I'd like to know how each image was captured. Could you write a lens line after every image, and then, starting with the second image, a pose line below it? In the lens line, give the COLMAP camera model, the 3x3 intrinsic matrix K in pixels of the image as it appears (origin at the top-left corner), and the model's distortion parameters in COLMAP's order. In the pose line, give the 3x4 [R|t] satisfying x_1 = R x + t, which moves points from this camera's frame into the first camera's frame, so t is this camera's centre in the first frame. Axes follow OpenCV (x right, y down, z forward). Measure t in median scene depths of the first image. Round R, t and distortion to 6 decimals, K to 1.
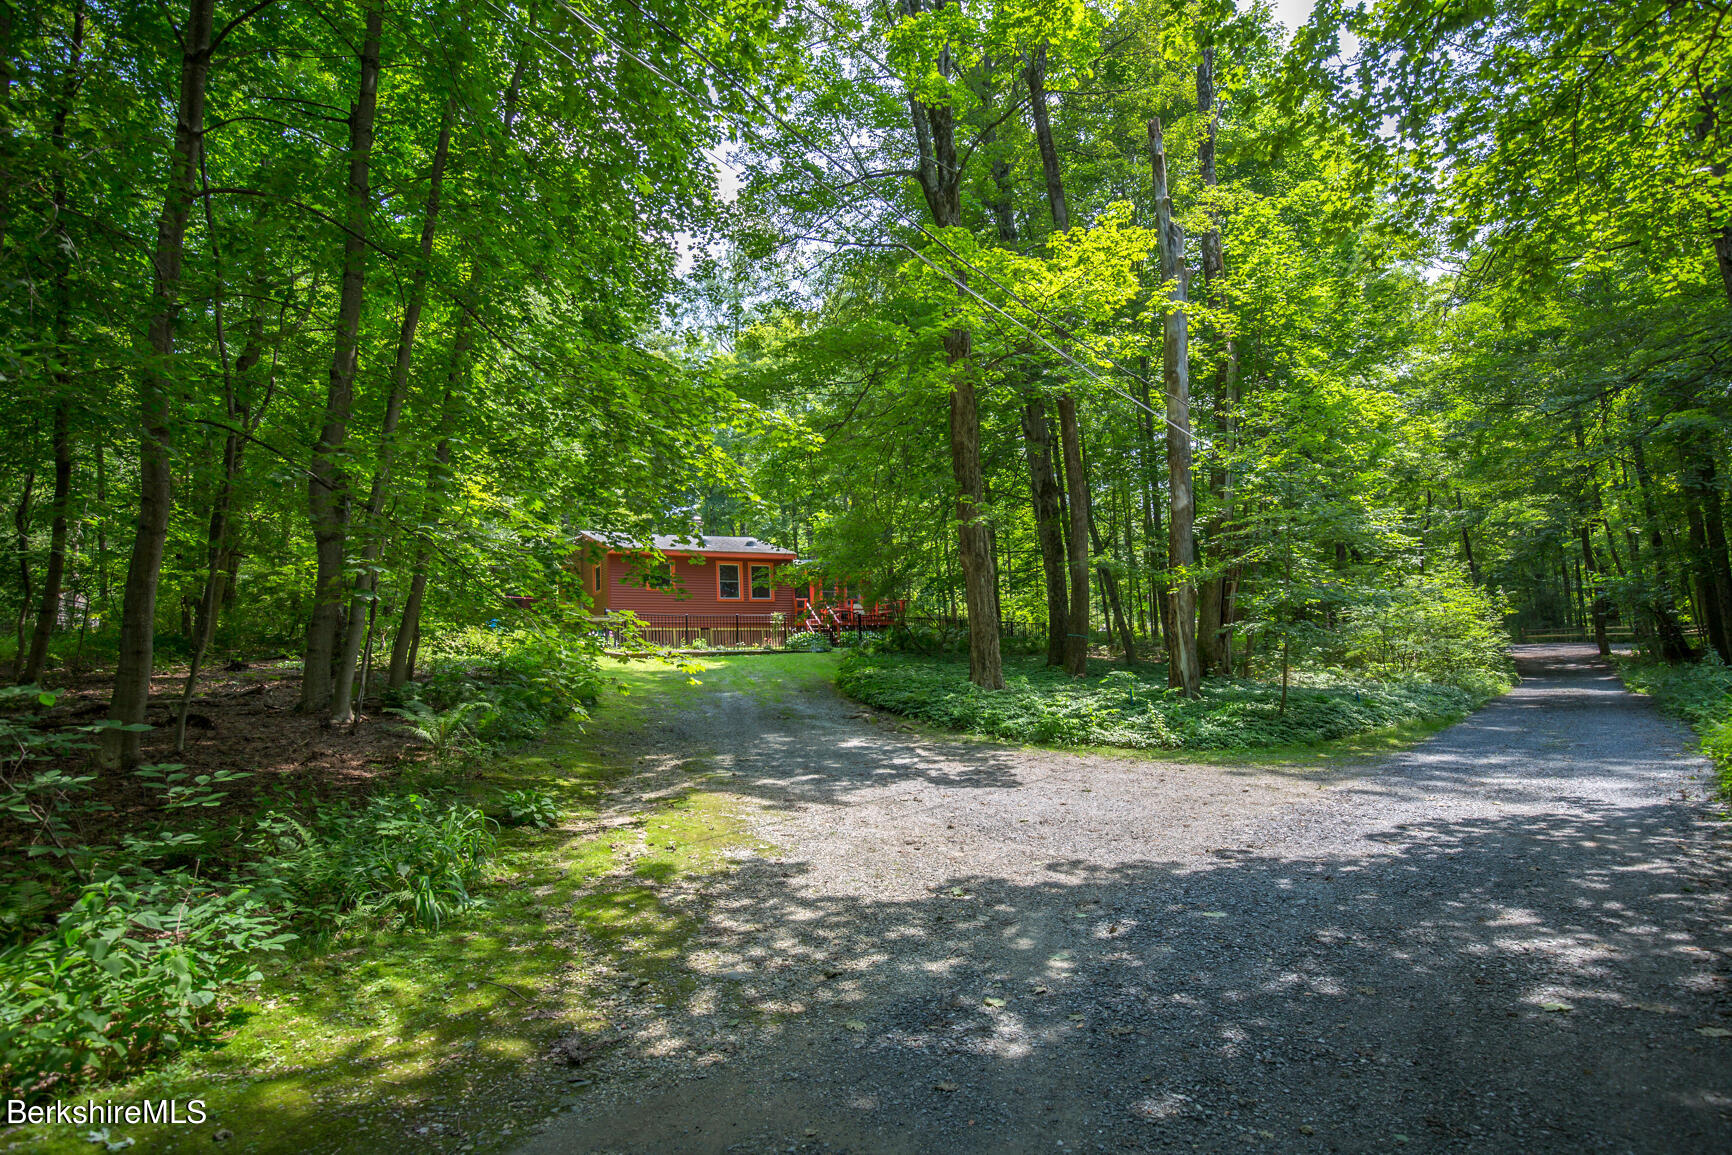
lens RADIAL K [[952.1, 0, 863.0], [0, 952.1, 579.9], [0, 0, 1]] dist [-0.000612, -0.000003]
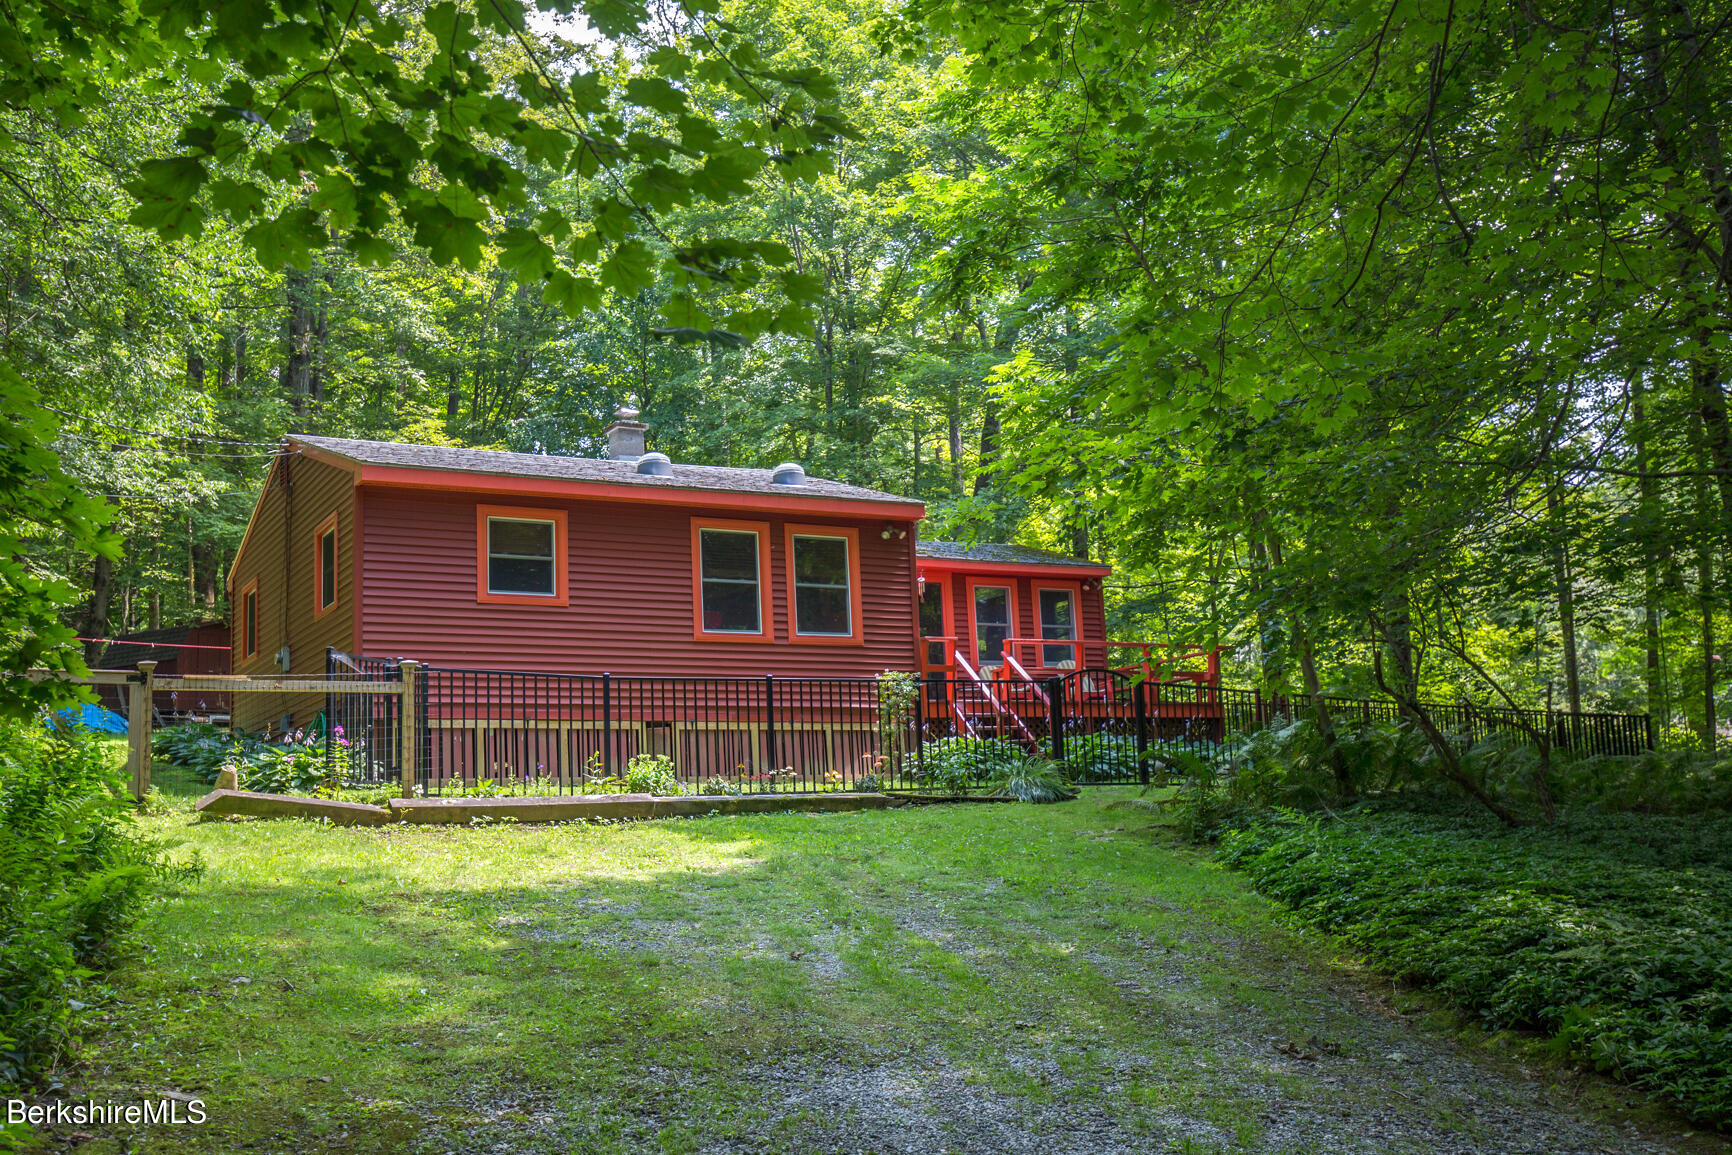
lens RADIAL K [[1757.0, 0, 865.0], [0, 1757.0, 572.0], [0, 0, 1]] dist [0.014654, 0.000000]
pose [[0.999888, -0.001605, -0.014870, -0.091602], [0.000844, 0.998699, -0.050995, 0.031258], [0.014933, 0.050977, 0.998588, 0.429649]]
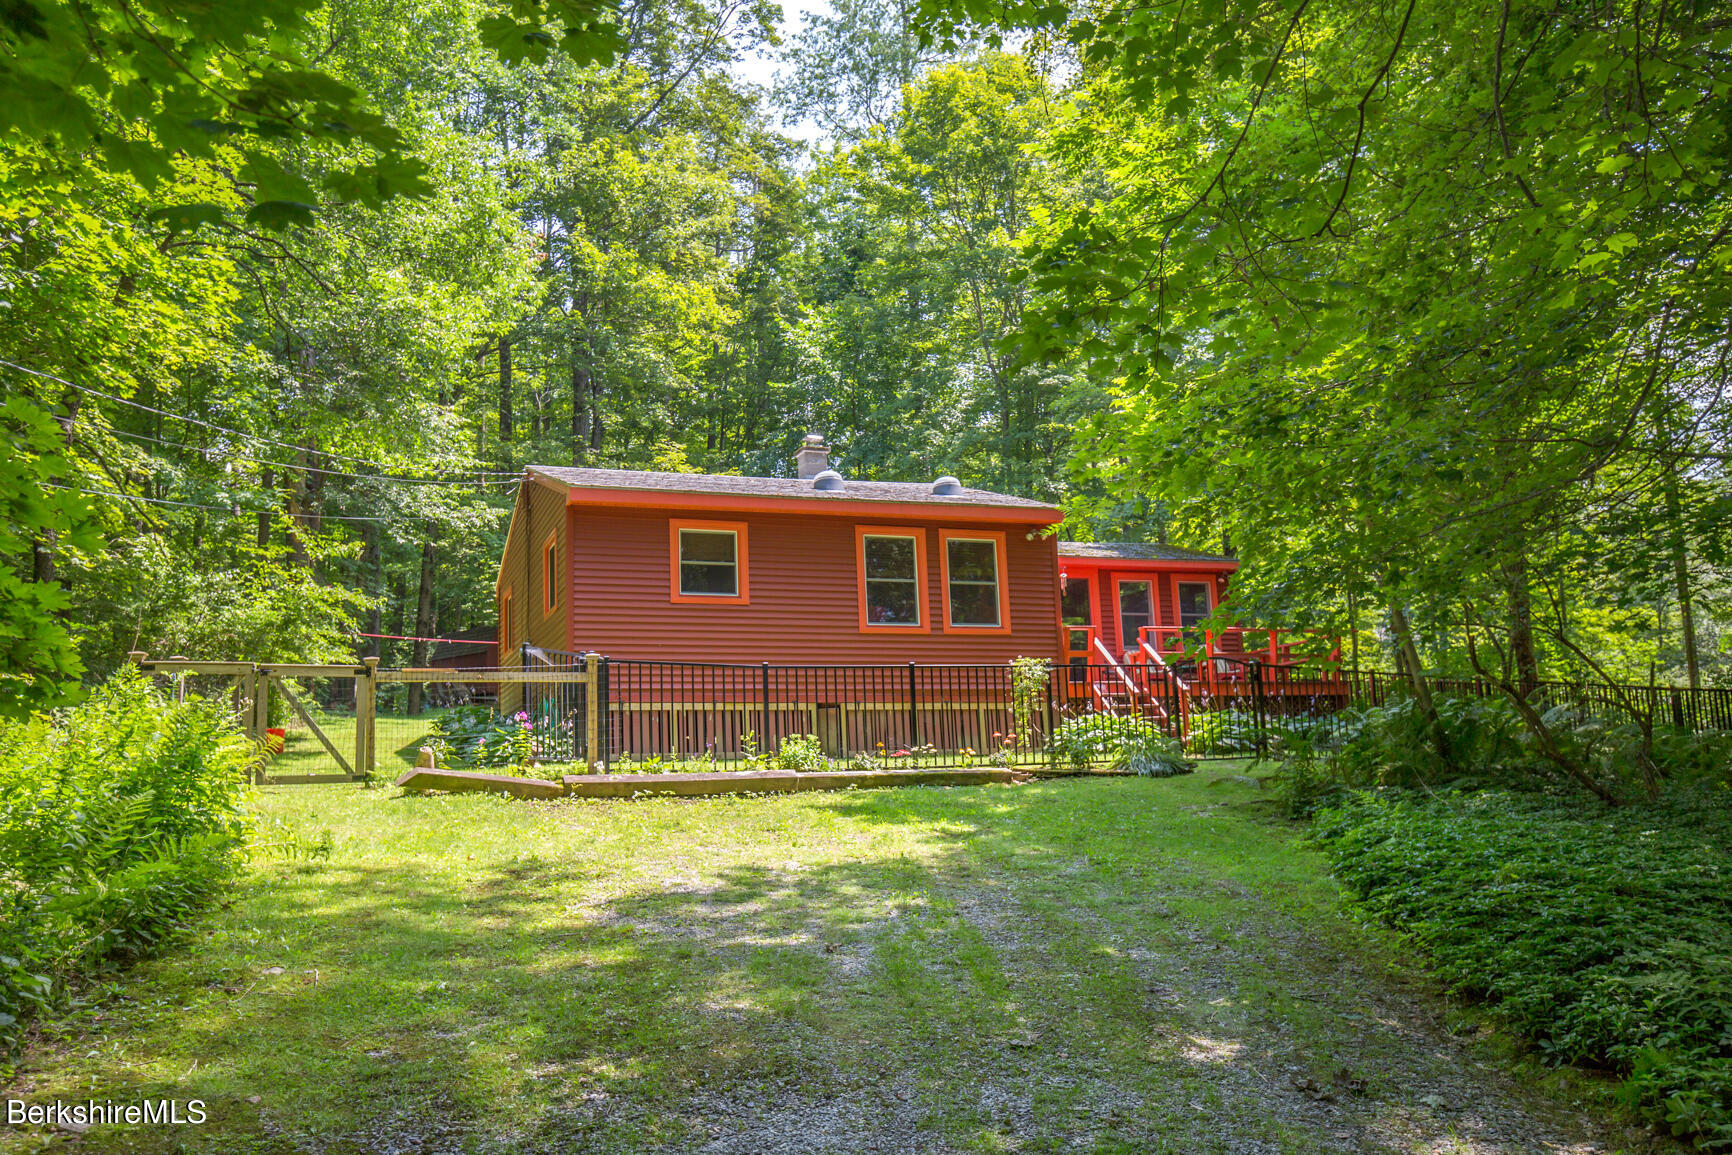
lens RADIAL K [[1399.0, 0, 868.2], [0, 1399.0, 584.5], [0, 0, 1]] dist [0.014410, -0.002605]
pose [[0.985692, -0.020763, -0.167273, -0.061613], [0.013390, 0.998893, -0.045084, 0.029933], [0.168024, 0.042199, 0.984879, 0.490480]]
